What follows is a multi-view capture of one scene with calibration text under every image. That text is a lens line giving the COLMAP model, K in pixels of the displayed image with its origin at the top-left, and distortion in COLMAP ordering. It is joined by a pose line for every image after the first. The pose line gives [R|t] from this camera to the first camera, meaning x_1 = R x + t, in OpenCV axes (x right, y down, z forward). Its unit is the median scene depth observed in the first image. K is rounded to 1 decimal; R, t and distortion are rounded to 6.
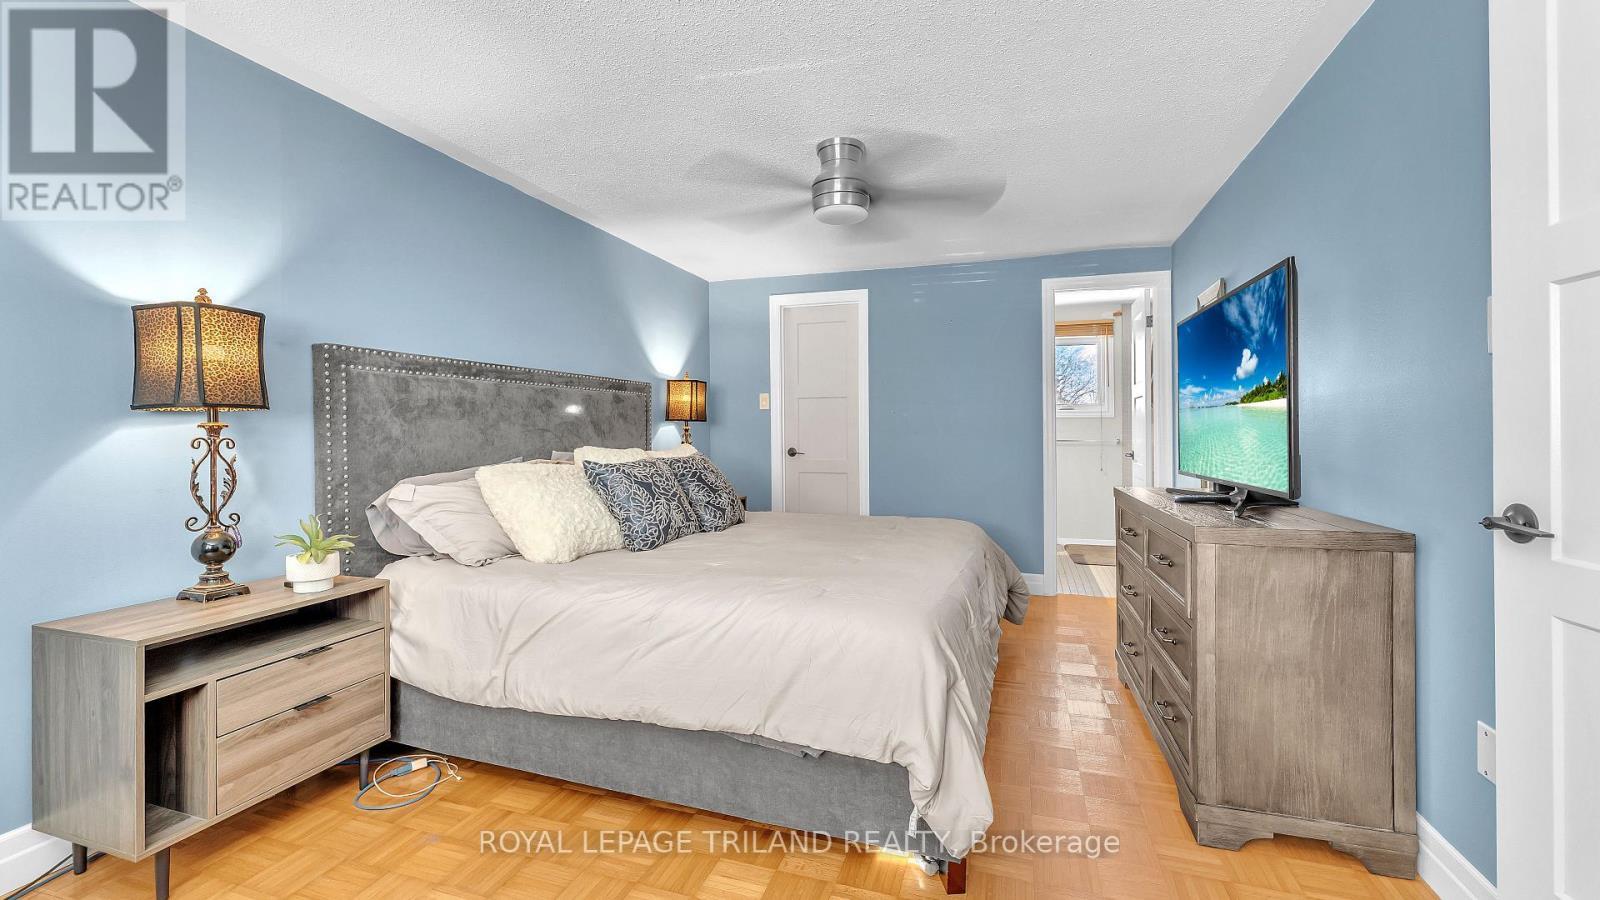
lens RADIAL K [[680.1, 0, 798.4], [0, 680.1, 427.0], [0, 0, 1]] dist [-0.009634, -0.000077]
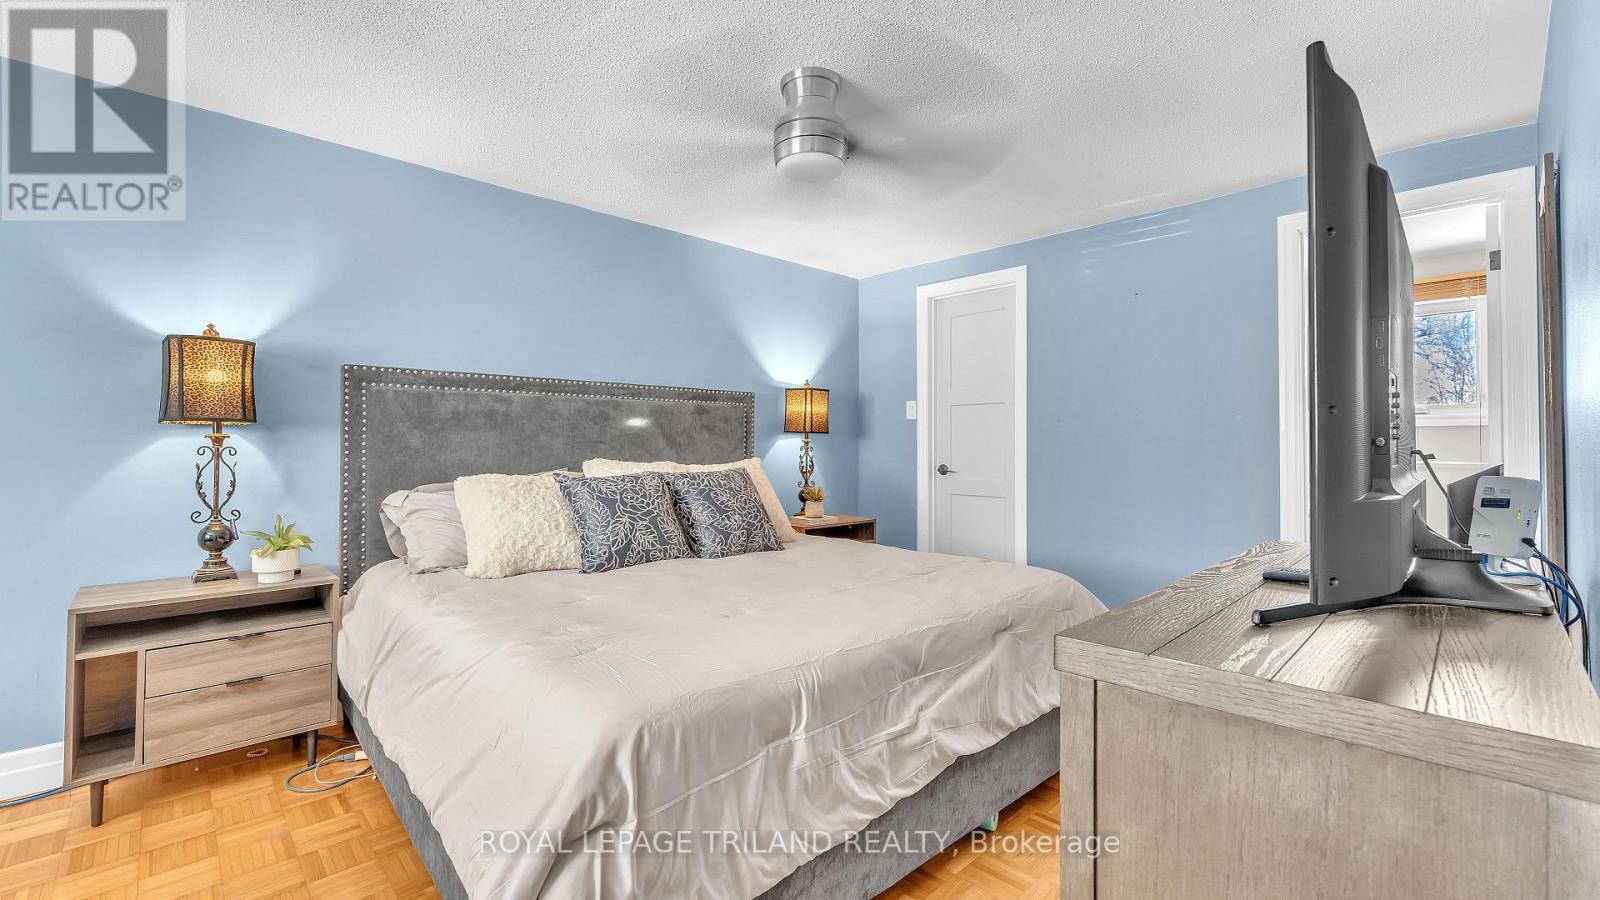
lens RADIAL K [[680.1, 0, 795.4], [0, 680.1, 436.9], [0, 0, 1]] dist [-0.009634, -0.000077]
pose [[0.873109, -0.002676, -0.487517, 0.445049], [-0.000998, 0.999973, -0.007276, 0.004849], [0.487523, 0.006839, 0.873083, 0.323434]]
